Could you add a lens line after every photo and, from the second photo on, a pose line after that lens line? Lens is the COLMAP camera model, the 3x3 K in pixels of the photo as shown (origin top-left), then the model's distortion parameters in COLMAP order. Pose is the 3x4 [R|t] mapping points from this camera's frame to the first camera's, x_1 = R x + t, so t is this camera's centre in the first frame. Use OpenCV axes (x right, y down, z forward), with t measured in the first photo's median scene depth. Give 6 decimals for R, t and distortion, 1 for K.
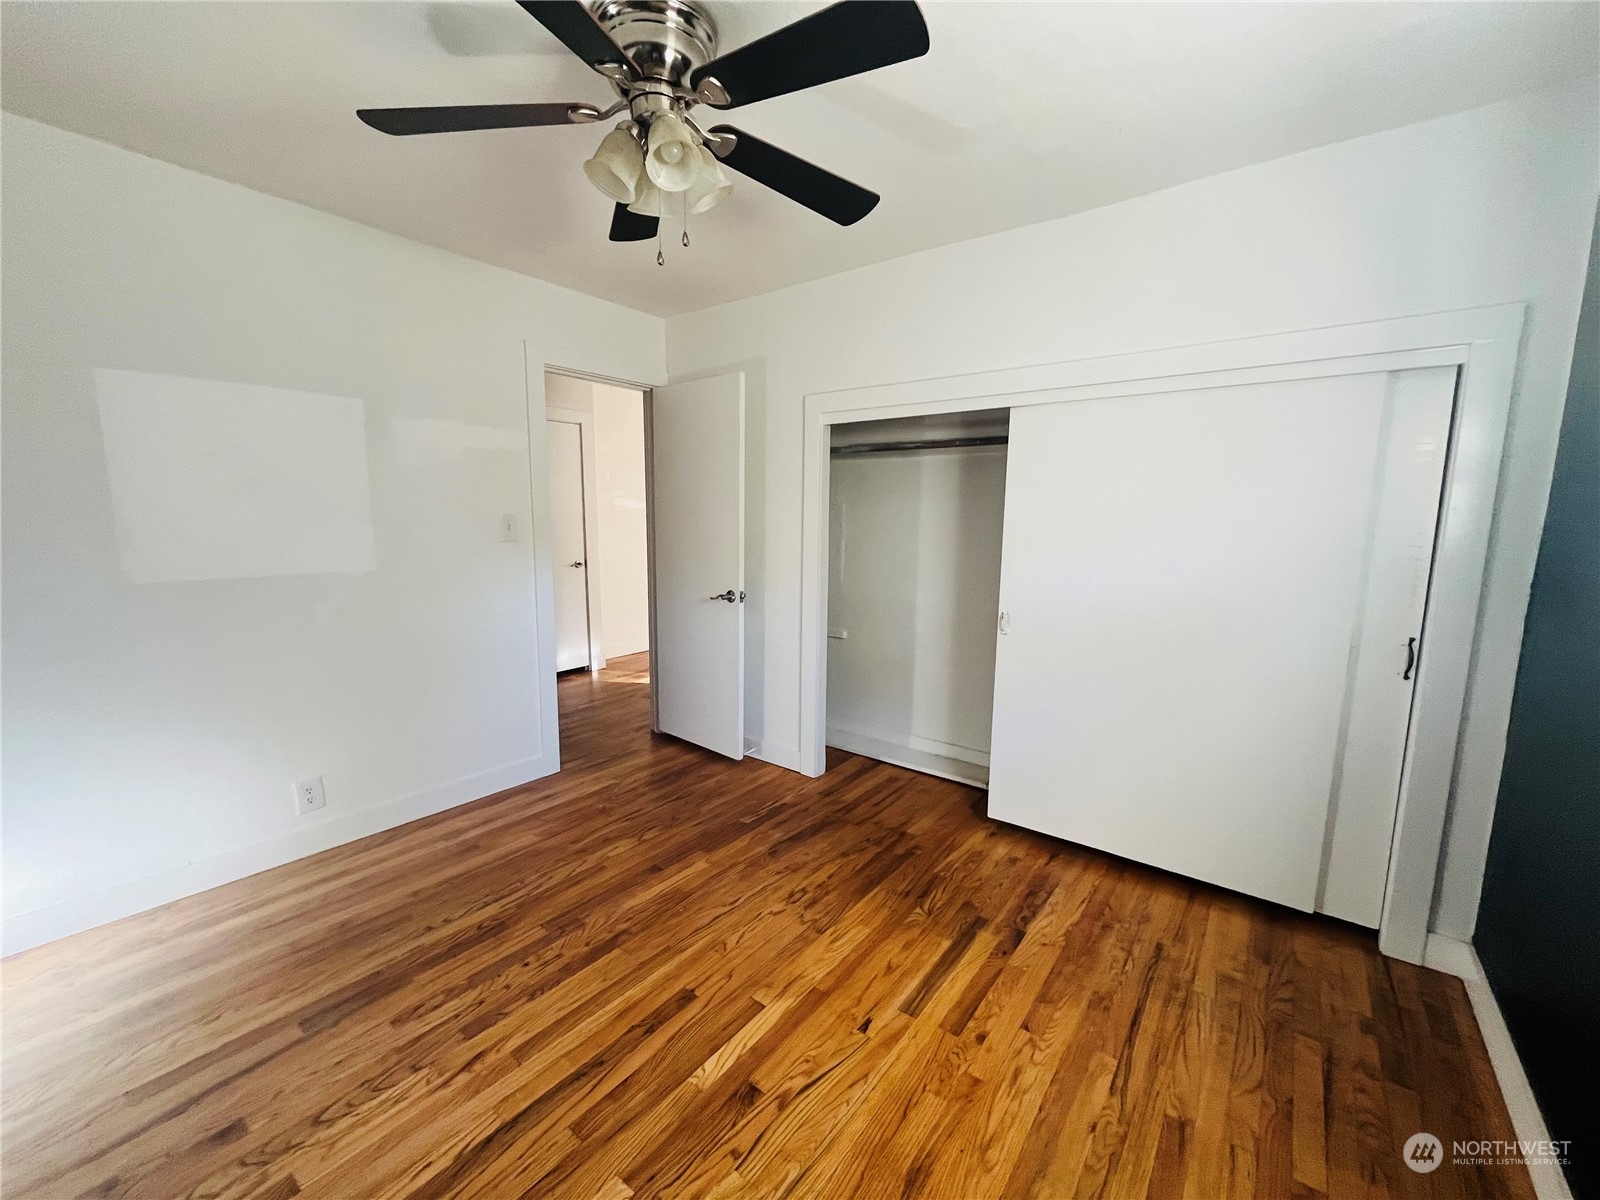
lens RADIAL K [[641.7, 0, 798.9], [0, 641.7, 604.1], [0, 0, 1]] dist [-0.001950, -0.000485]
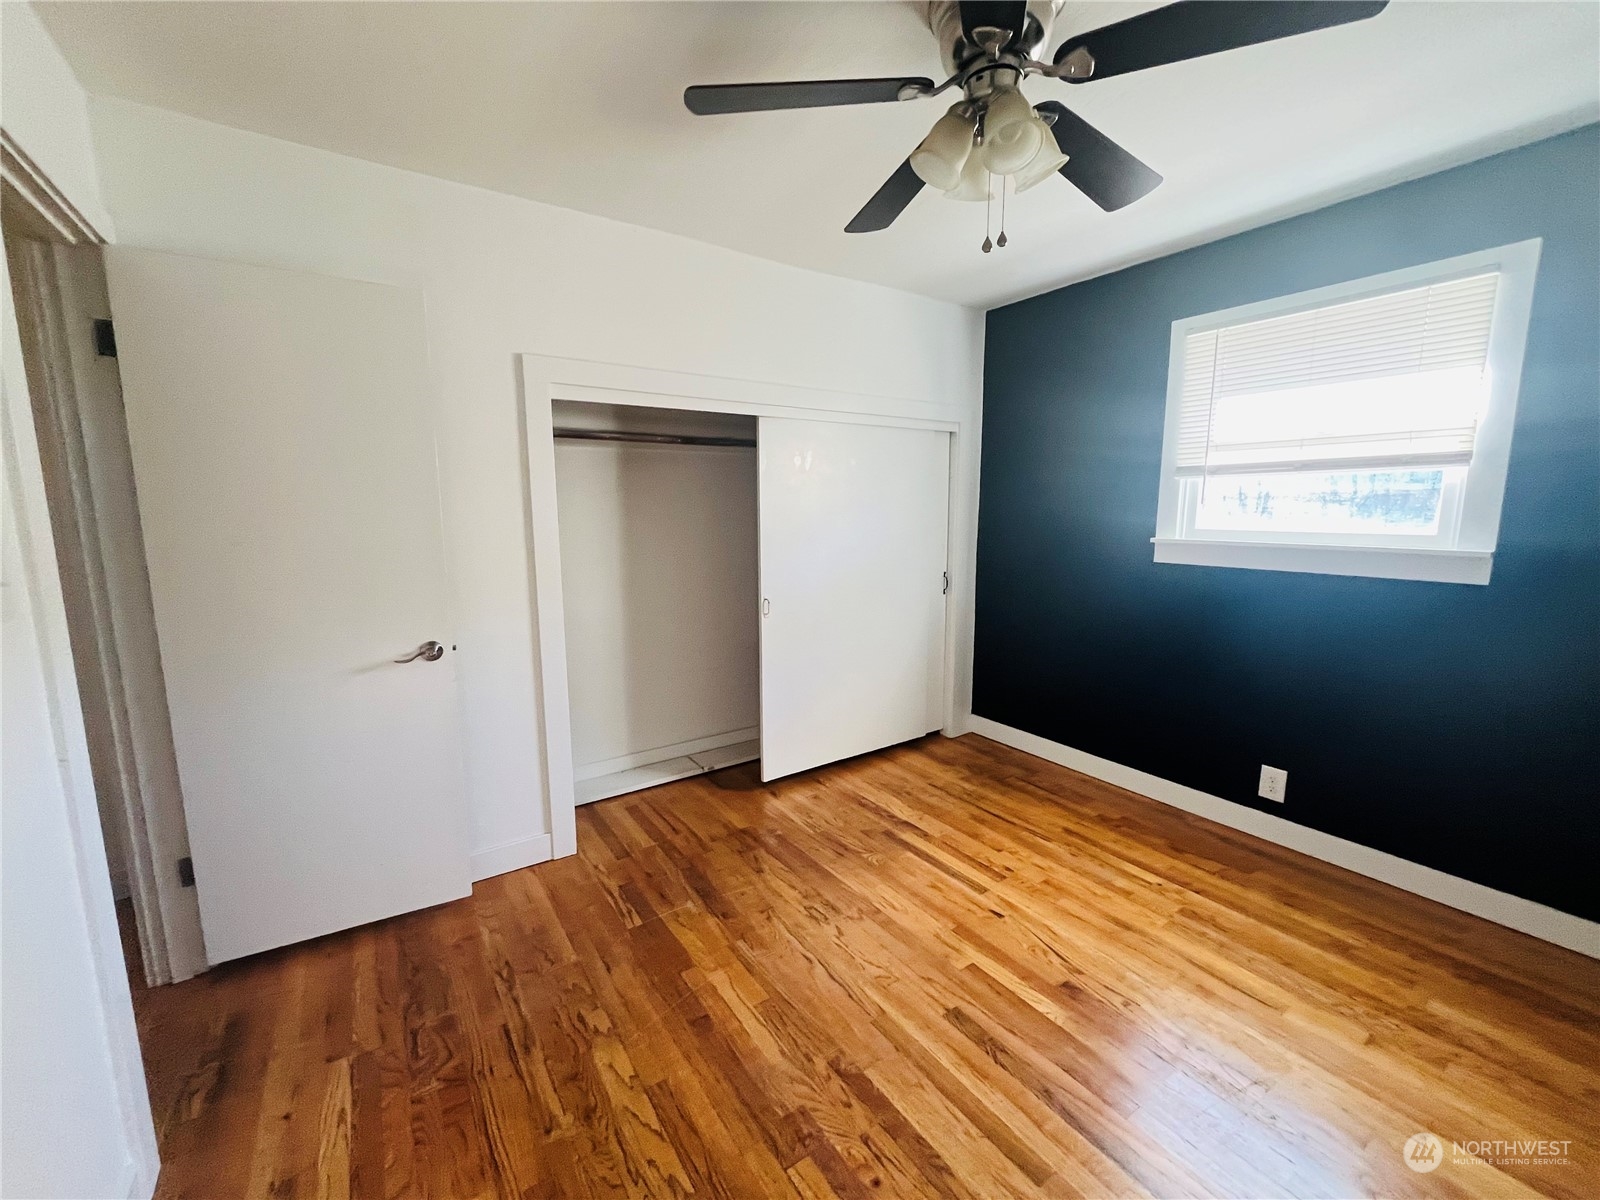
lens RADIAL K [[641.7, 0, 798.9], [0, 641.7, 604.1], [0, 0, 1]] dist [-0.001950, -0.000485]
pose [[0.309223, -0.153499, 0.938520, -0.889432], [0.141680, 0.983310, 0.114144, -0.119487], [-0.940376, 0.097674, 0.325810, 0.708925]]
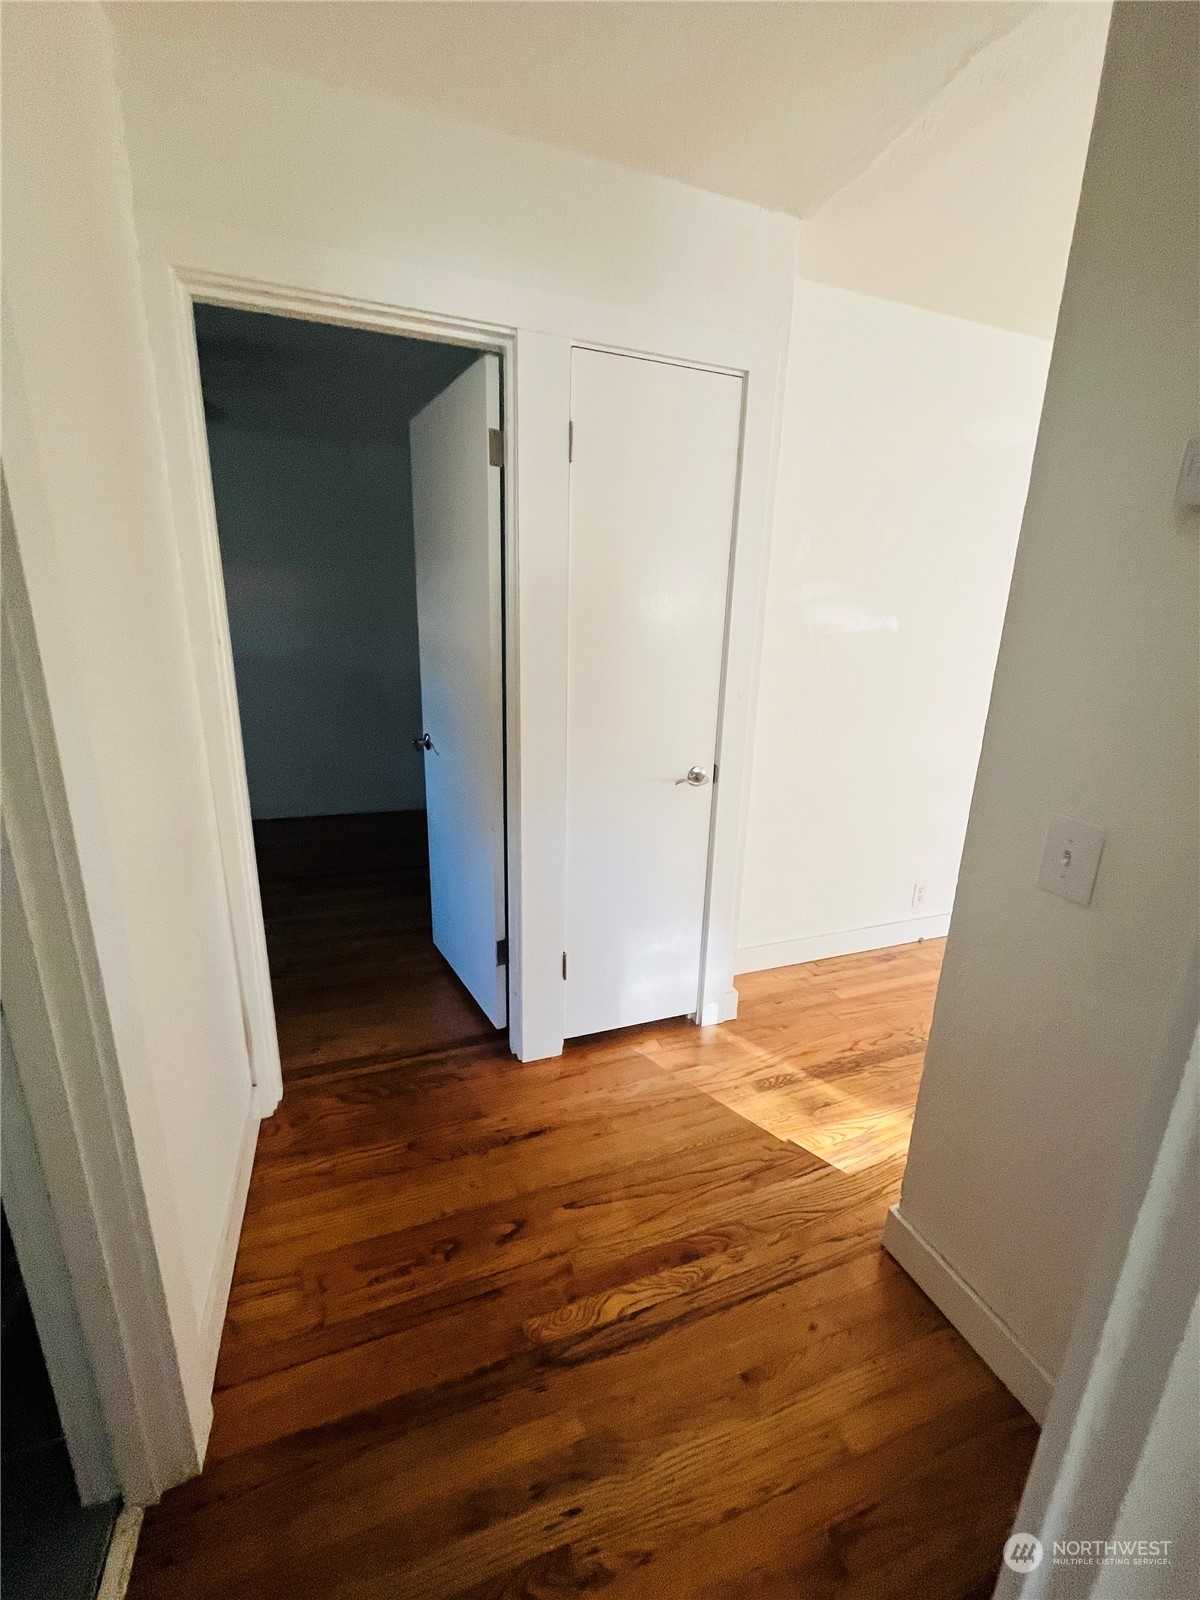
lens RADIAL K [[641.7, 0, 600.0], [0, 641.7, 800.0], [0, 0, 1]] dist [-0.001950, -0.000485]
pose [[0.844909, 0.149999, -0.513448, -0.476543], [-0.089364, 0.985970, 0.140988, -0.229821], [0.527393, -0.073238, 0.846459, 1.585910]]
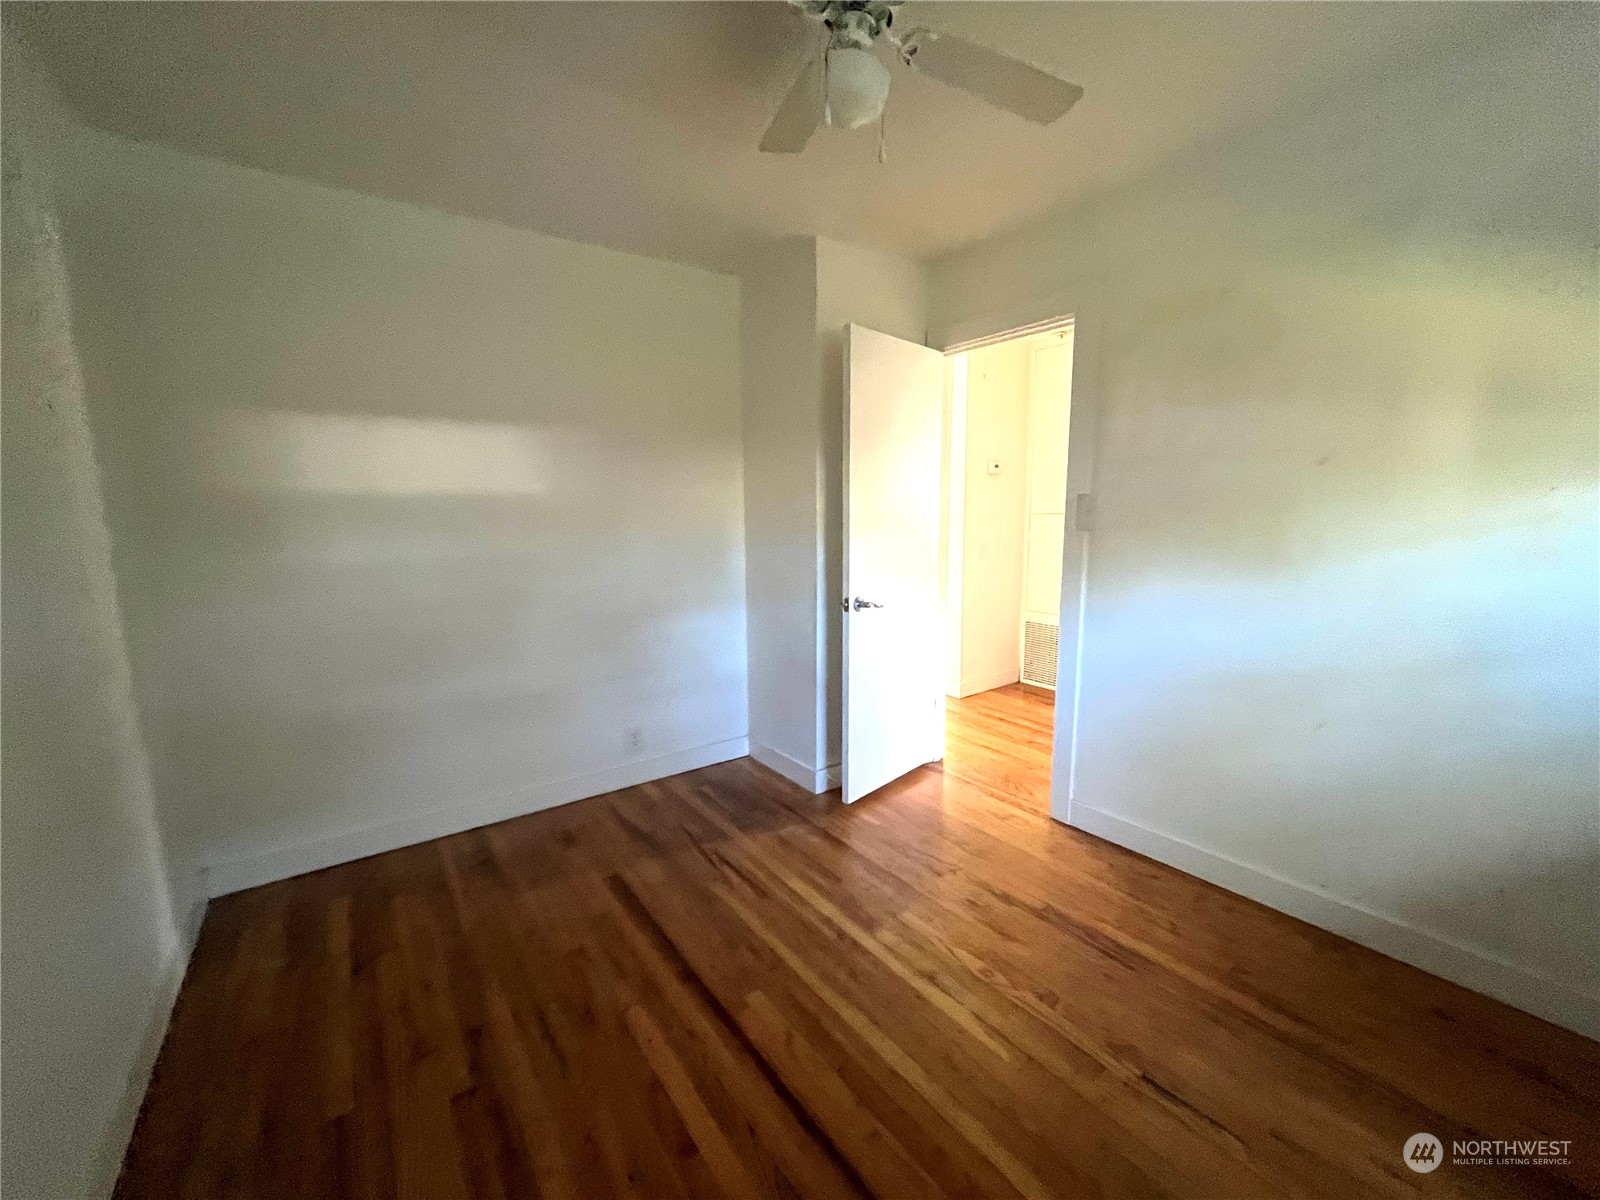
lens RADIAL K [[641.7, 0, 798.9], [0, 641.7, 604.1], [0, 0, 1]] dist [-0.001950, -0.000485]
pose [[0.287056, -0.155914, 0.945140, -2.502226], [0.142620, 0.982624, 0.118781, -0.303289], [-0.947237, 0.100699, 0.304305, 2.114866]]
